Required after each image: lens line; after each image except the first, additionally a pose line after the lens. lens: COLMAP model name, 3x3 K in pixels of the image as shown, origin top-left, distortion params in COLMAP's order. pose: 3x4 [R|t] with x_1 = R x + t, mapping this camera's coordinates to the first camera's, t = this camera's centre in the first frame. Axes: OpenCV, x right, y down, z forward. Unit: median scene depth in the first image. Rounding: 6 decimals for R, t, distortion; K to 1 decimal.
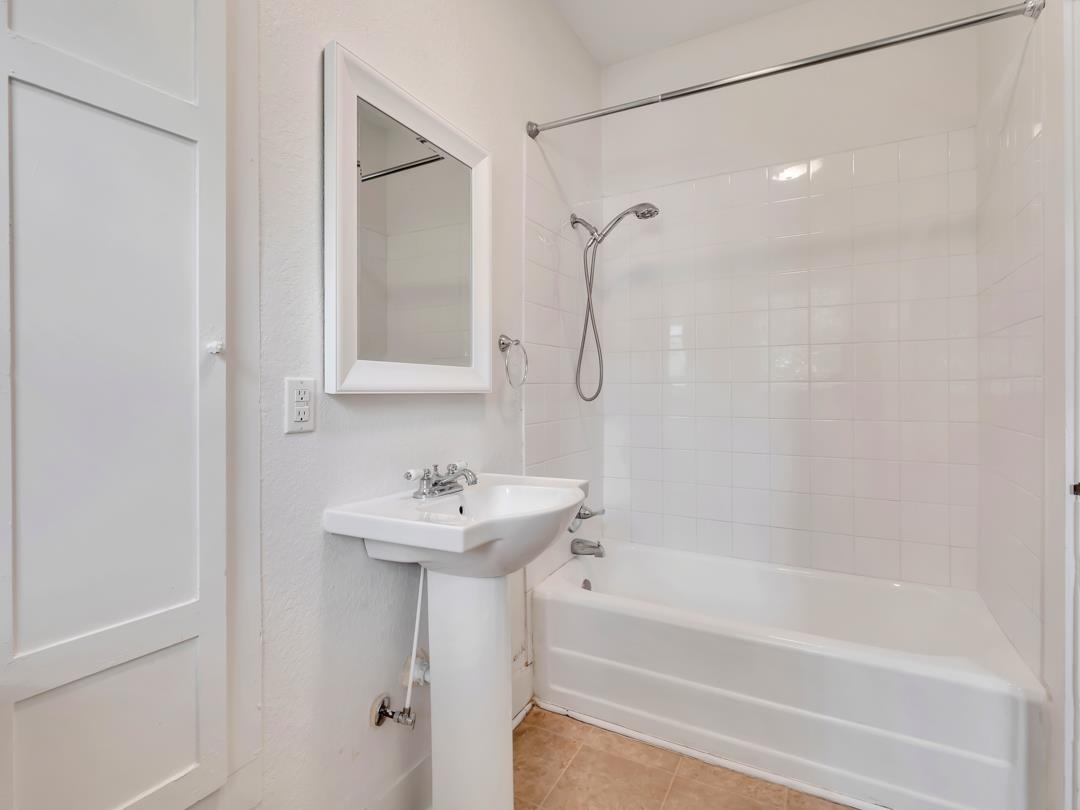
lens RADIAL K [[537.2, 0, 537.3], [0, 537.2, 396.1], [0, 0, 1]] dist [-0.002875, -0.000312]
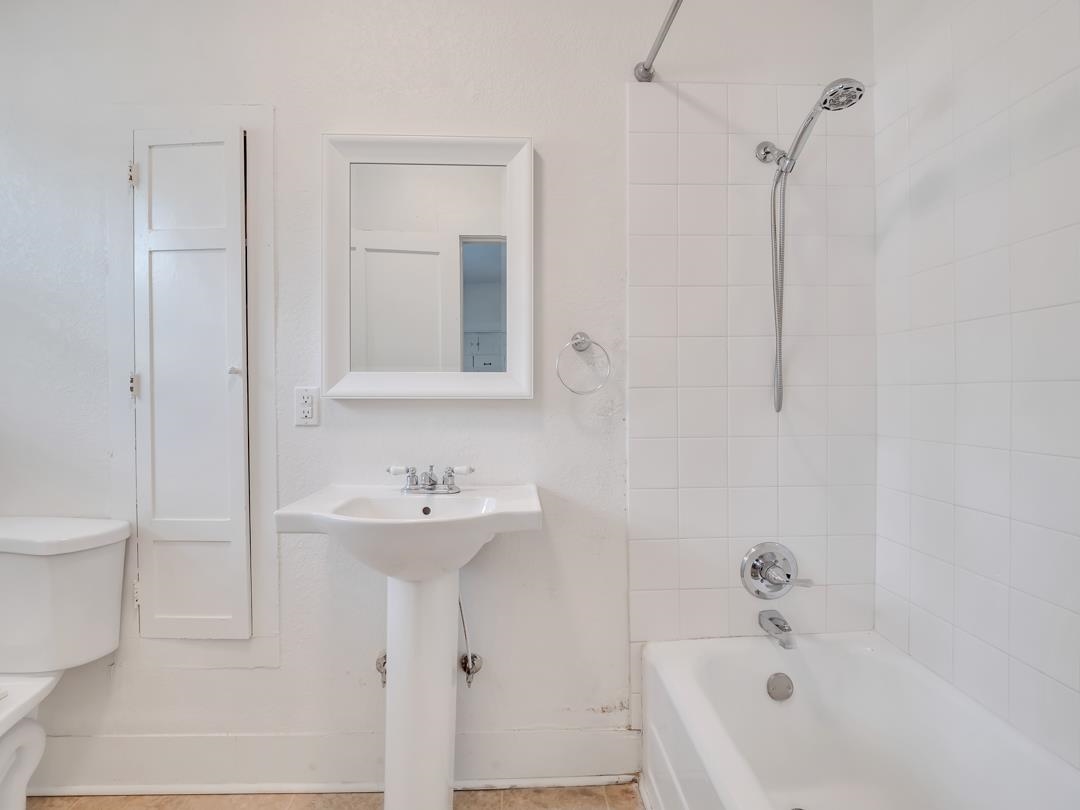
lens RADIAL K [[537.9, 0, 537.5], [0, 537.9, 401.3], [0, 0, 1]] dist [-0.015065, 0.000937]
pose [[0.507094, 0.018843, -0.861685, 0.987390], [-0.010376, 0.999822, 0.015757, -0.022961], [0.861828, 0.000950, 0.507200, 0.745463]]
